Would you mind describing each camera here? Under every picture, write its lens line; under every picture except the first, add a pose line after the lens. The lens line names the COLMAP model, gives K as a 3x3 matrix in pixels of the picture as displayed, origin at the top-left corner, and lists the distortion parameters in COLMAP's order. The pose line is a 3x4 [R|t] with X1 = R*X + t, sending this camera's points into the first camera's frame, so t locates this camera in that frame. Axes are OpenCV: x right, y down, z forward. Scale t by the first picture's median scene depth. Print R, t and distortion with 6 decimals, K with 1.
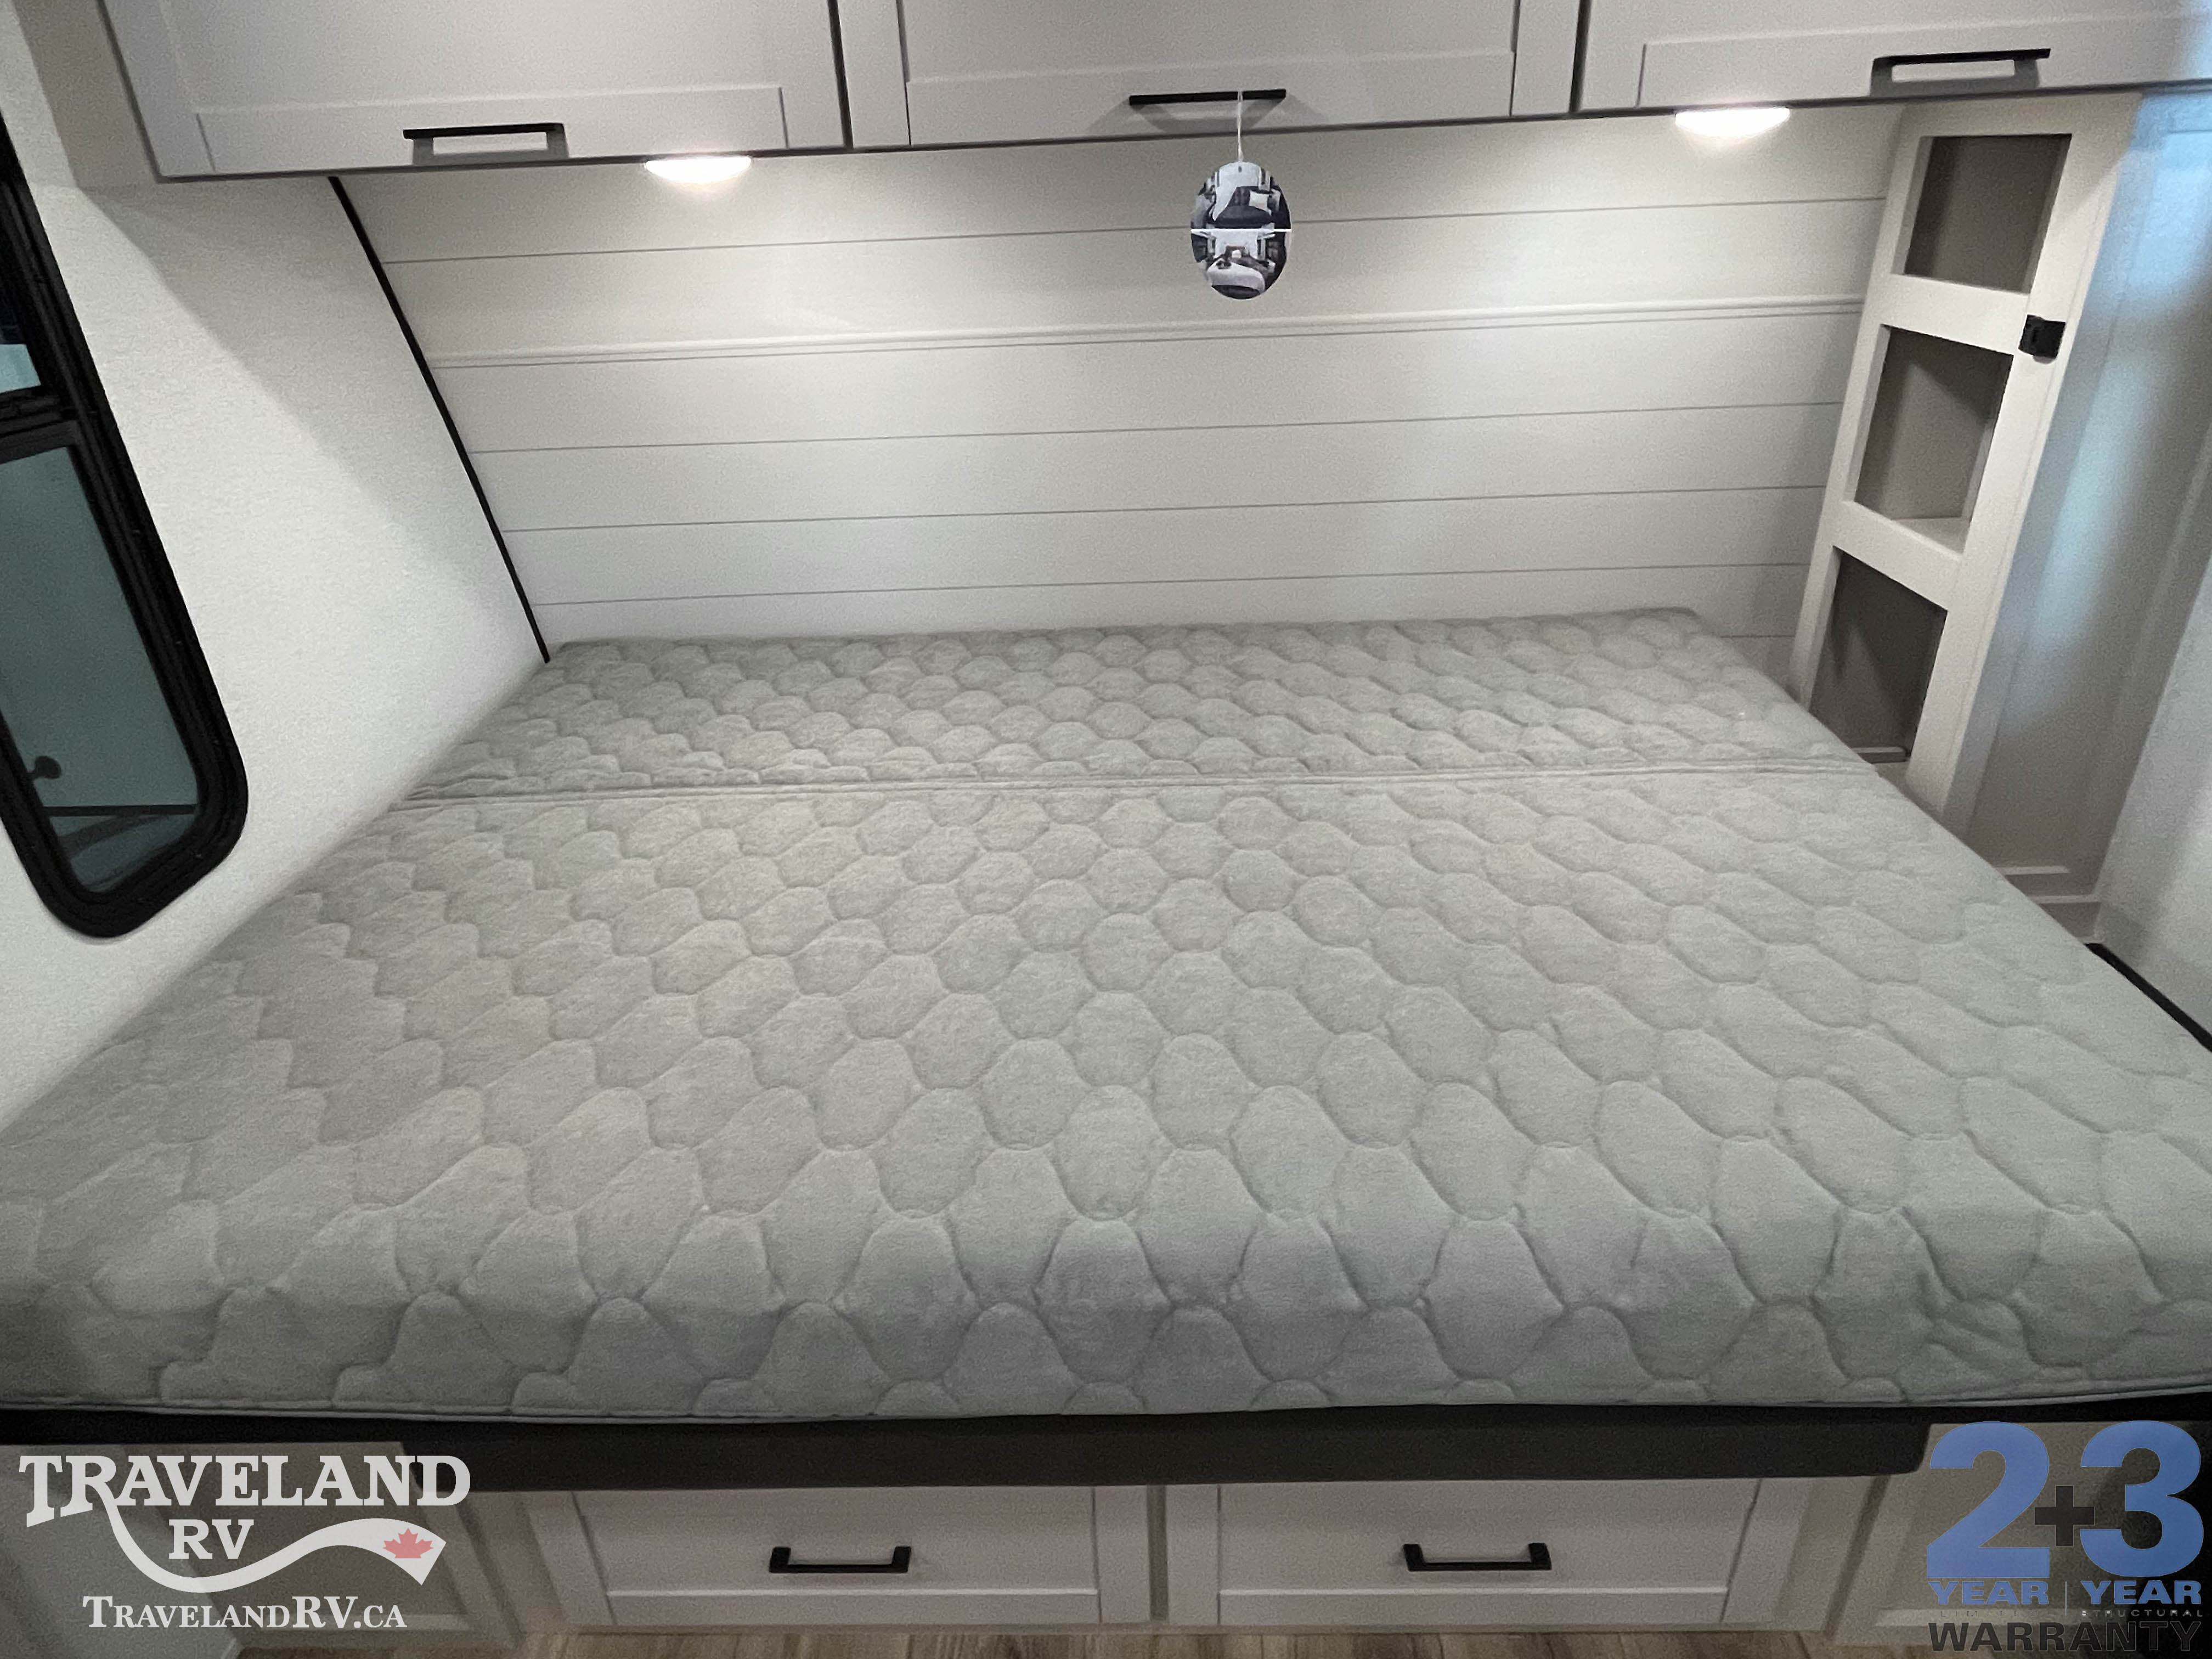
lens RADIAL K [[1321.3, 0, 1100.0], [0, 1321.3, 828.6], [0, 0, 1]] dist [-0.002987, -0.000549]
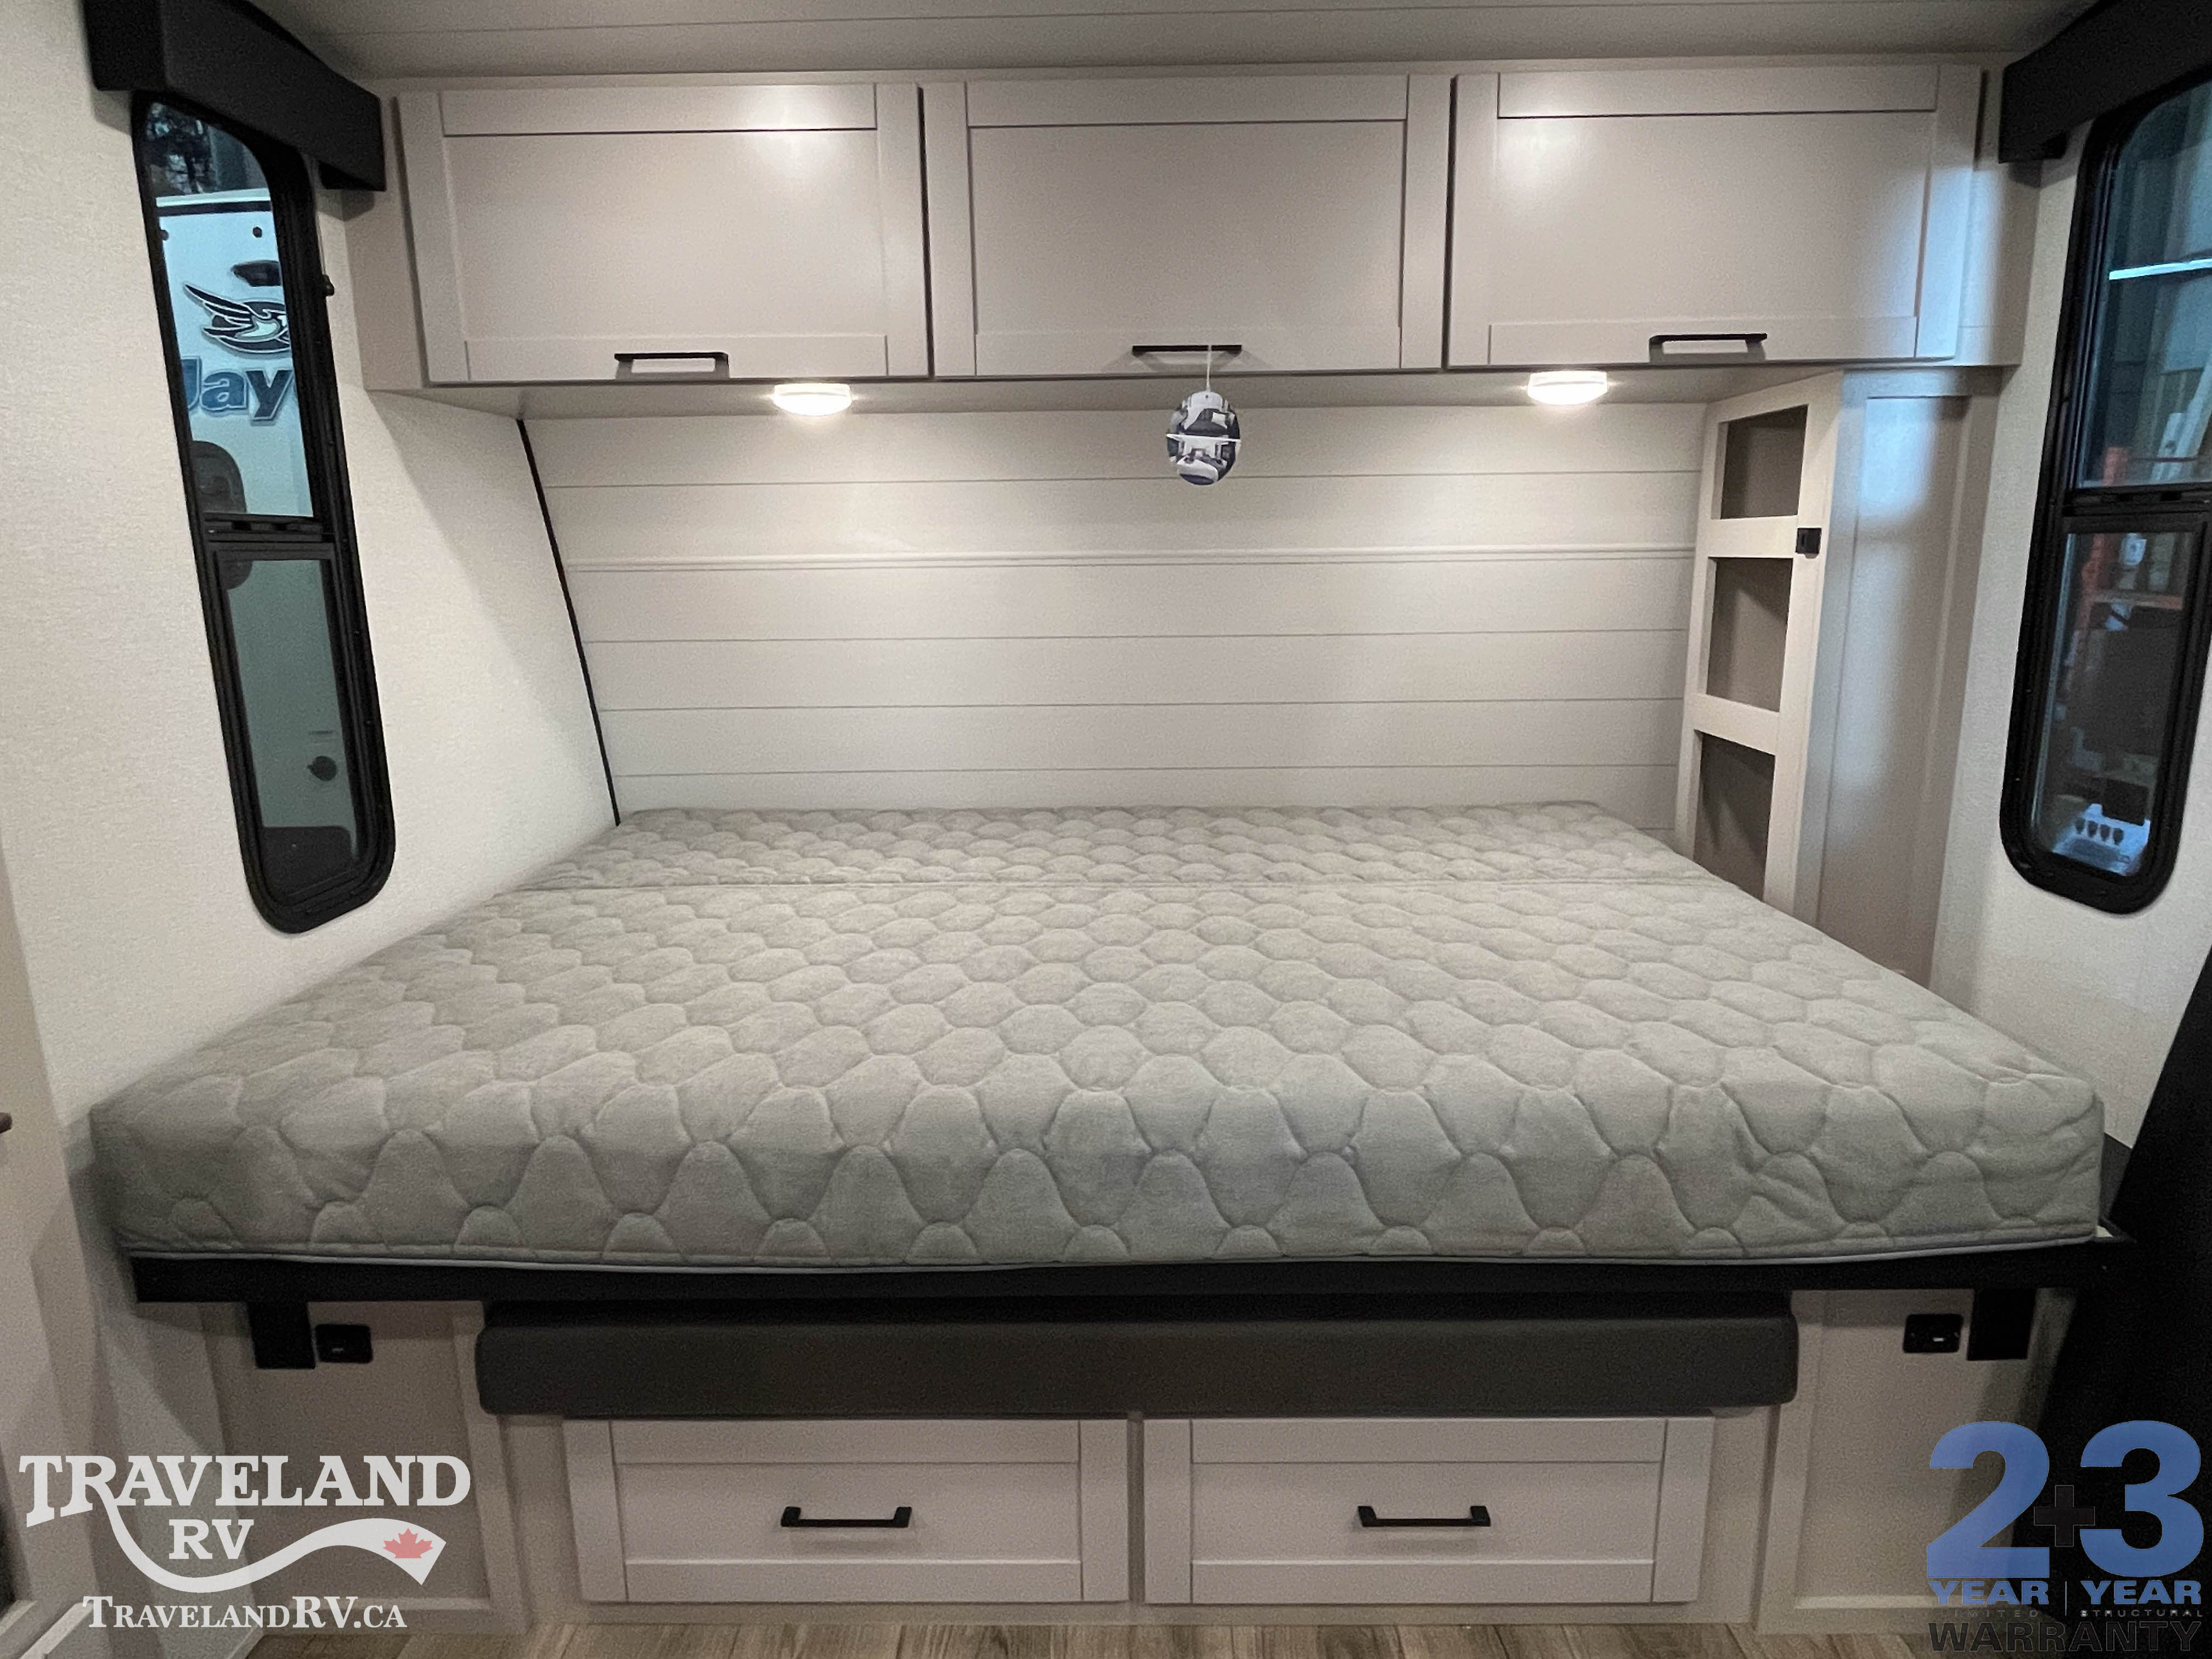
lens RADIAL K [[1321.3, 0, 1110.8], [0, 1321.3, 825.6], [0, 0, 1]] dist [-0.002987, -0.000549]
pose [[0.999577, 0.024875, 0.015052, -0.008601], [-0.020057, 0.964748, -0.262410, 0.297076], [-0.021048, 0.261997, 0.964839, -0.222639]]
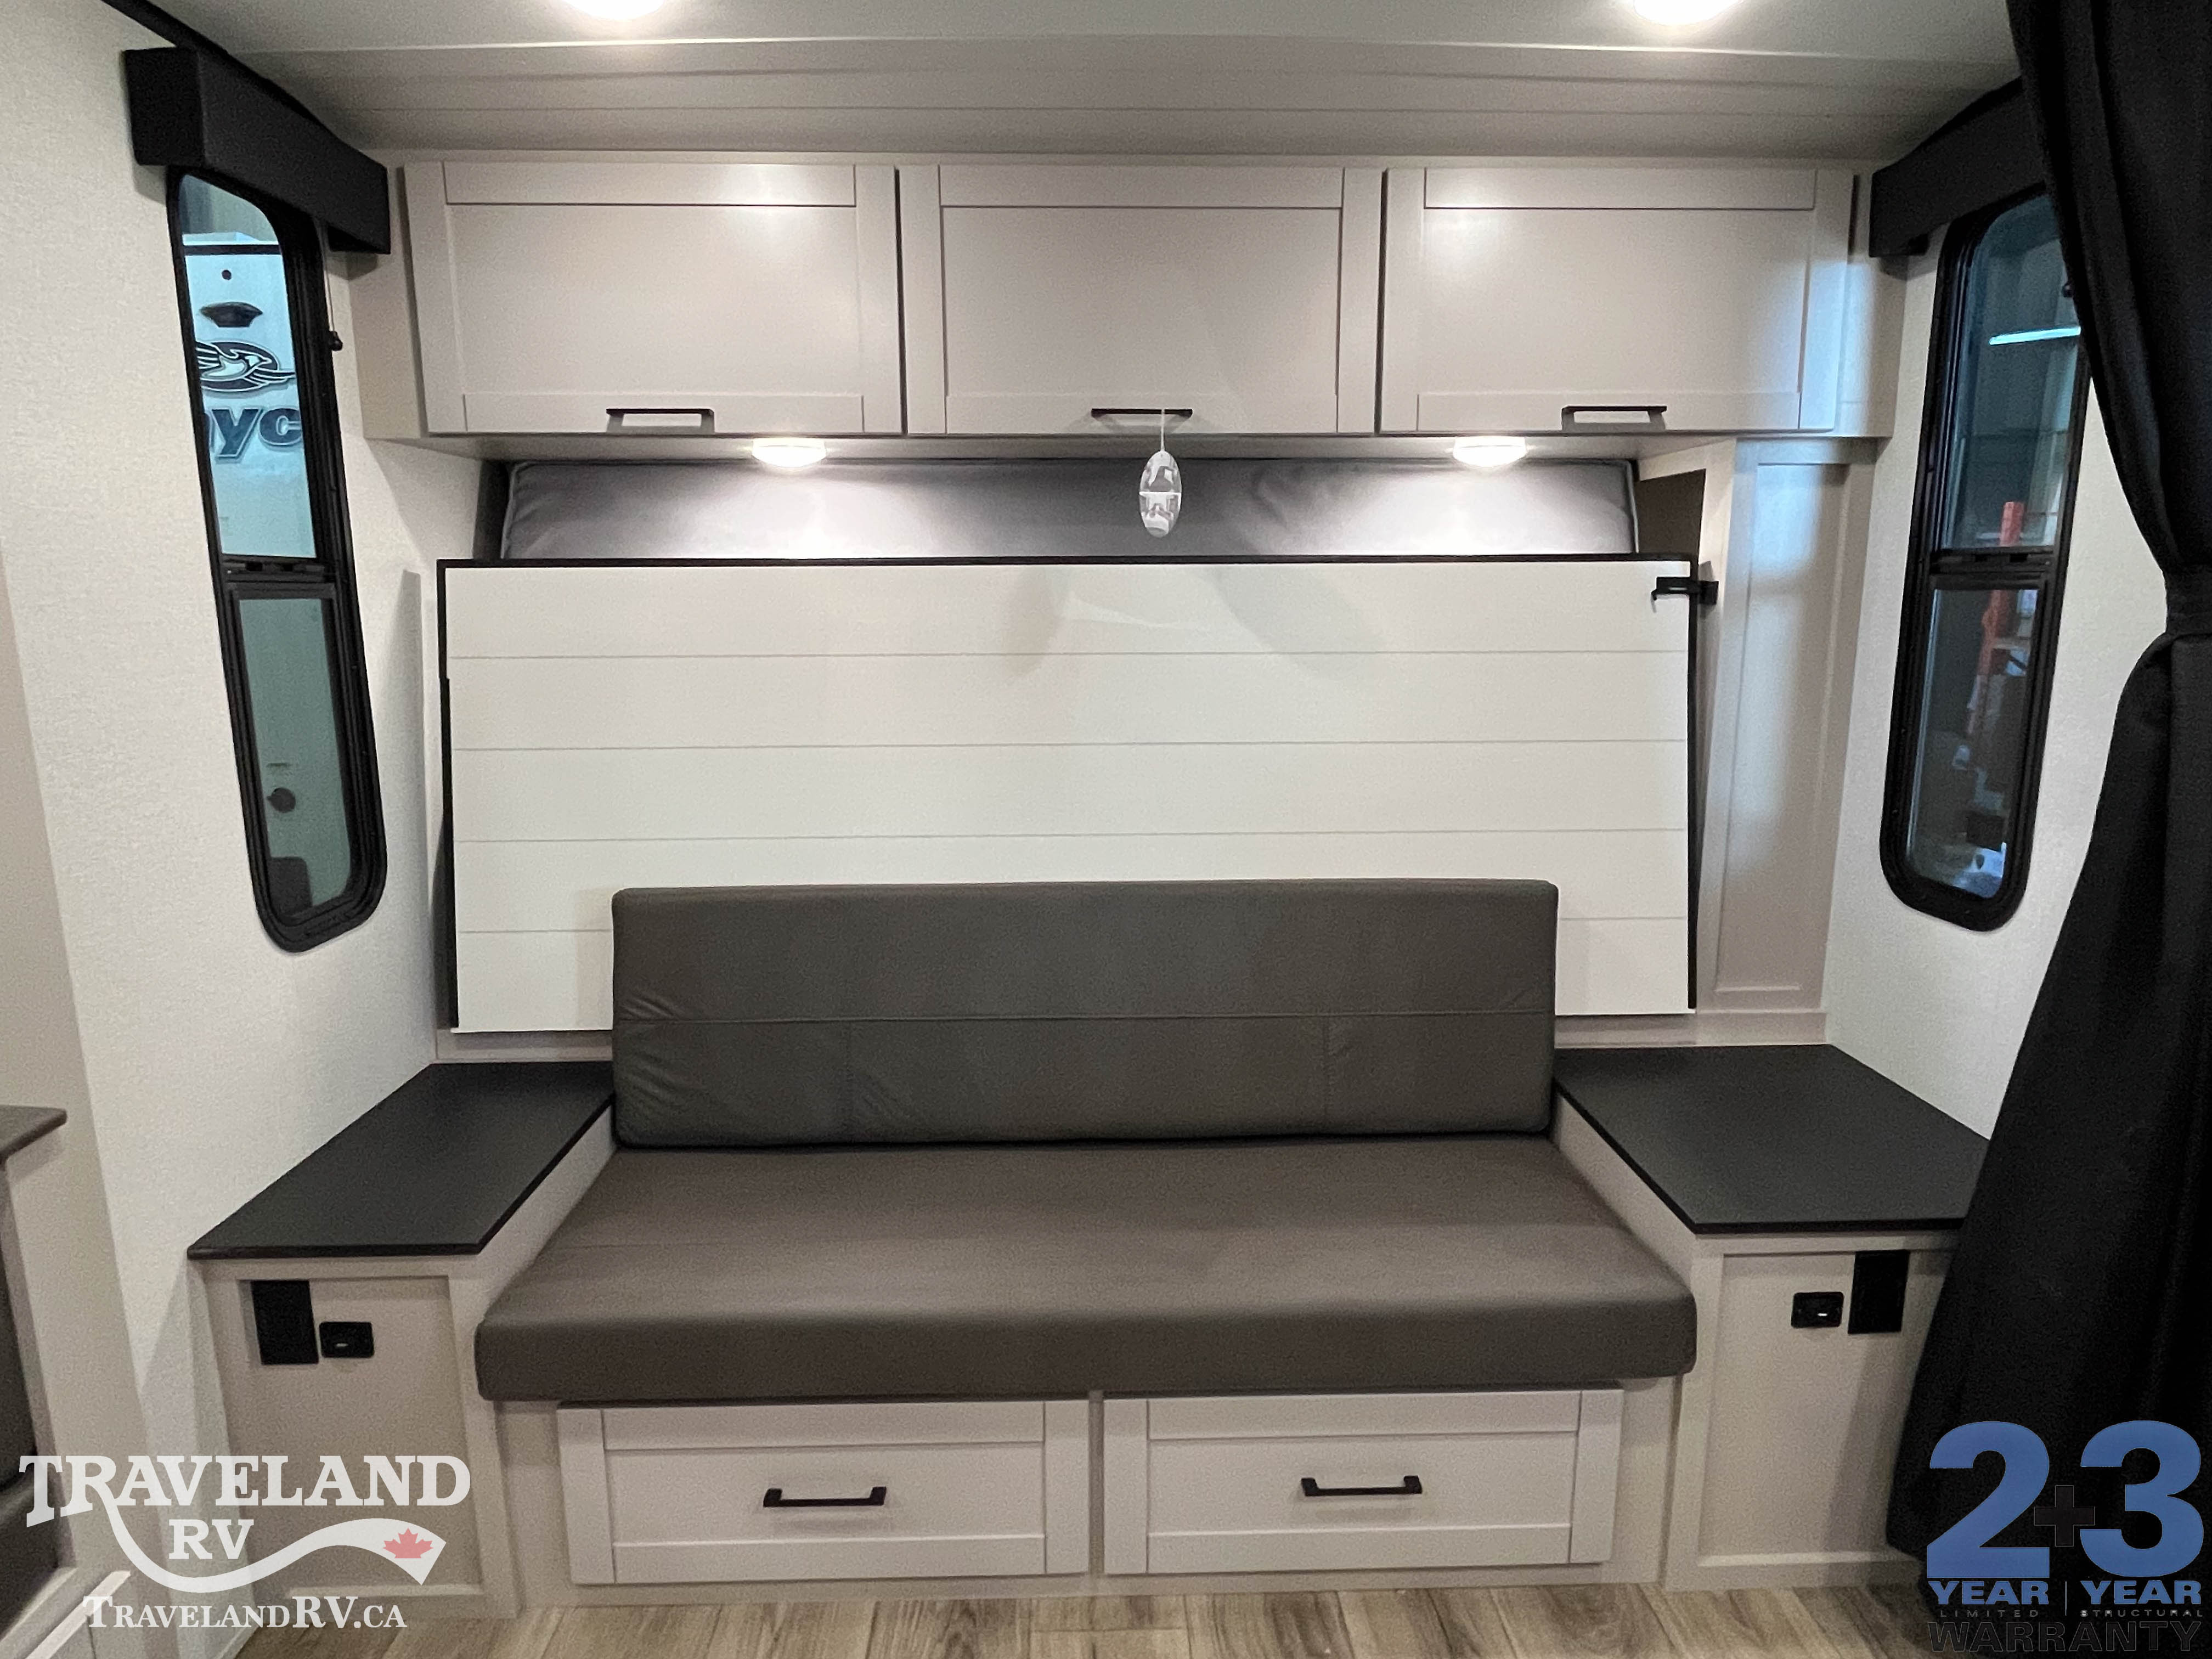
lens RADIAL K [[1321.3, 0, 1104.9], [0, 1321.3, 836.9], [0, 0, 1]] dist [-0.002987, -0.000549]
pose [[0.998109, 0.026878, 0.055283, -0.031522], [-0.010178, 0.959187, -0.282589, 0.336420], [-0.060622, 0.281492, 0.957647, -0.315196]]
